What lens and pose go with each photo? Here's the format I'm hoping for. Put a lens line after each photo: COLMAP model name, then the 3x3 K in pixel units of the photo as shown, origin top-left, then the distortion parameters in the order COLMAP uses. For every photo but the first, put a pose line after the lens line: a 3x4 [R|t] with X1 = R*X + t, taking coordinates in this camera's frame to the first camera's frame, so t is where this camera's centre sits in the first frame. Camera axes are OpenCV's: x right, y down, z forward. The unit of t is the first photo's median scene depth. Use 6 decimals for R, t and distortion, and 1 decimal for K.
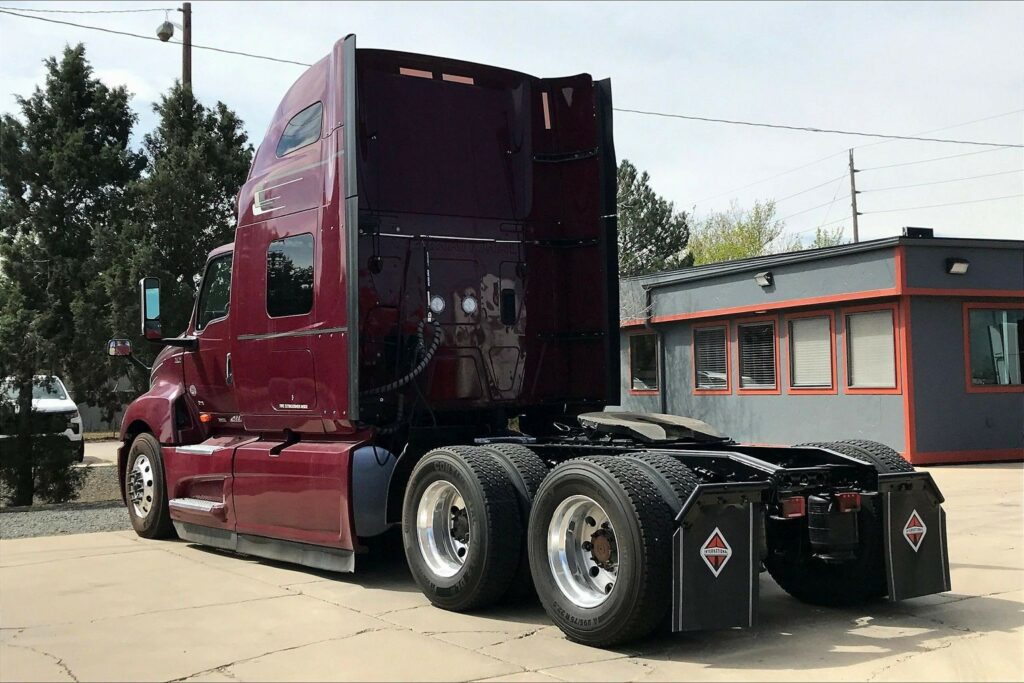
lens RADIAL K [[1030.7, 0, 511.4], [0, 1030.7, 359.4], [0, 0, 1]] dist [0.017897, 0.015699]
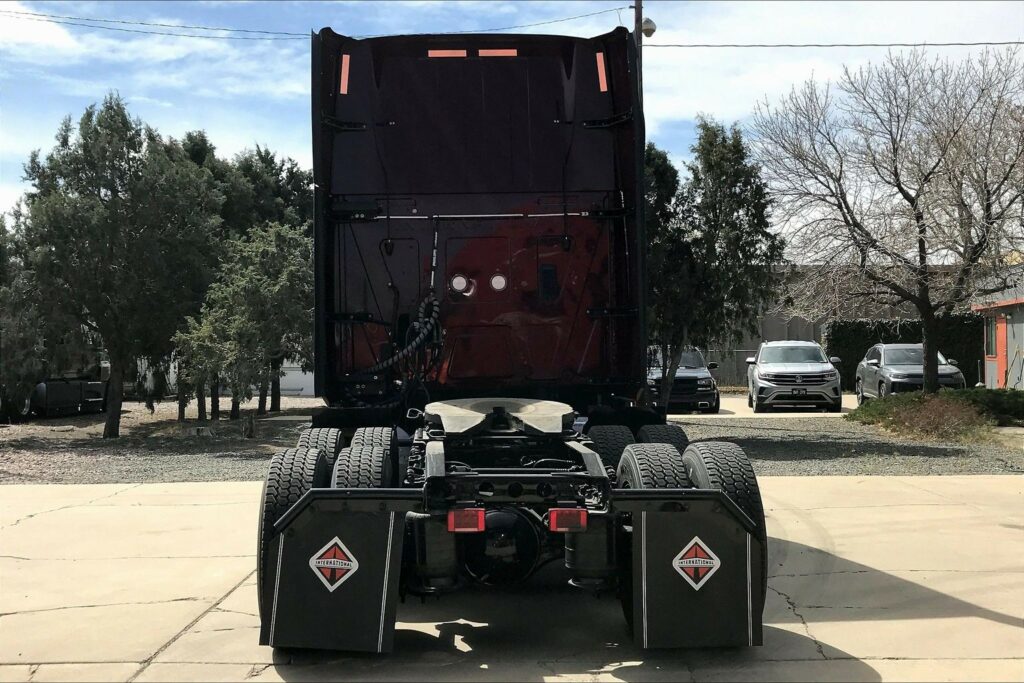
lens RADIAL K [[971.7, 0, 492.3], [0, 971.7, 340.5], [0, 0, 1]] dist [0.104600, -0.213003]
pose [[0.881733, 0.002895, -0.471741, 0.552261], [0.003494, 0.999914, 0.012666, -0.013323], [0.471737, -0.012817, 0.881646, 0.245898]]
